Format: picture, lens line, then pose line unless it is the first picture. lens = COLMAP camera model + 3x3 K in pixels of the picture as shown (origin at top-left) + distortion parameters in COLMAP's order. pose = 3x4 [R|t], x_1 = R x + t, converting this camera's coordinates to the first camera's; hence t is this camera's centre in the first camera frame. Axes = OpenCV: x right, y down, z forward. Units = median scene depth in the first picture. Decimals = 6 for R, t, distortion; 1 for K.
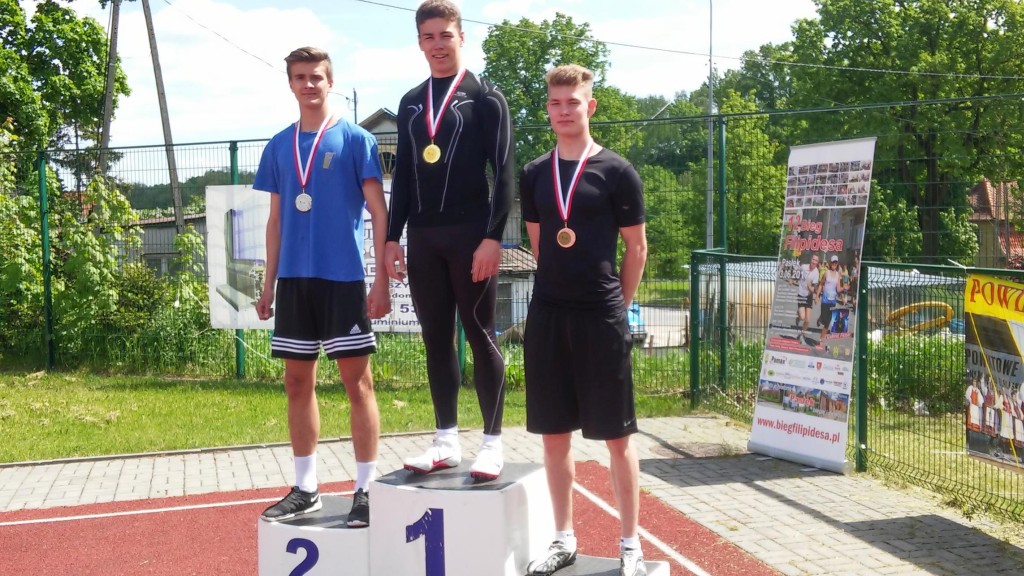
lens RADIAL K [[1142.9, 0, 512.0], [0, 1142.9, 288.0], [0, 0, 1]] dist [0.086505, -0.113300]
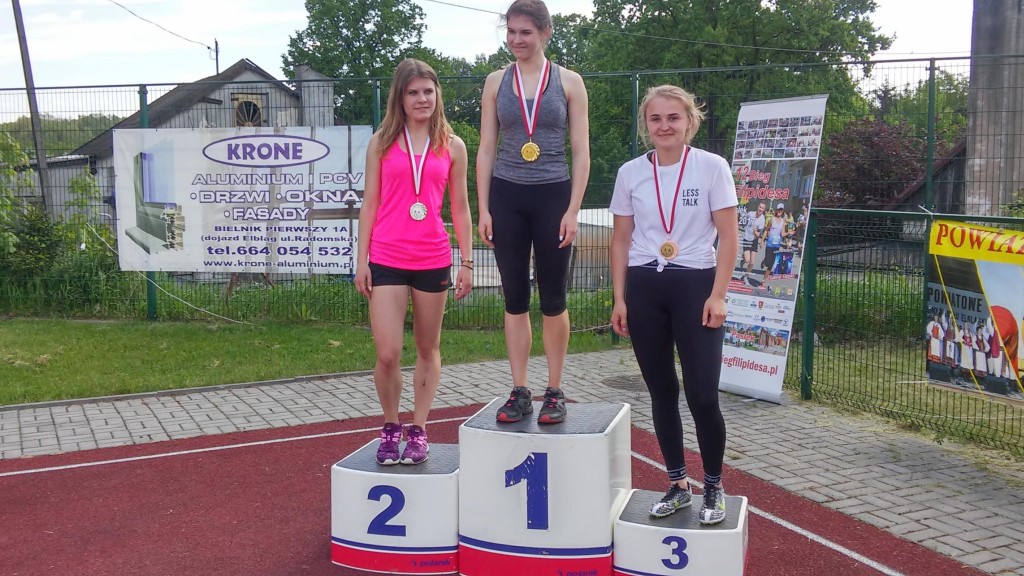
lens RADIAL K [[1040.6, 0, 505.2], [0, 1040.6, 277.3], [0, 0, 1]] dist [0.043399, -0.010677]
pose [[0.985825, -0.003784, 0.167736, -0.140407], [-0.003437, 0.999080, 0.042739, 0.000336], [-0.167744, -0.042710, 0.984905, 0.065380]]
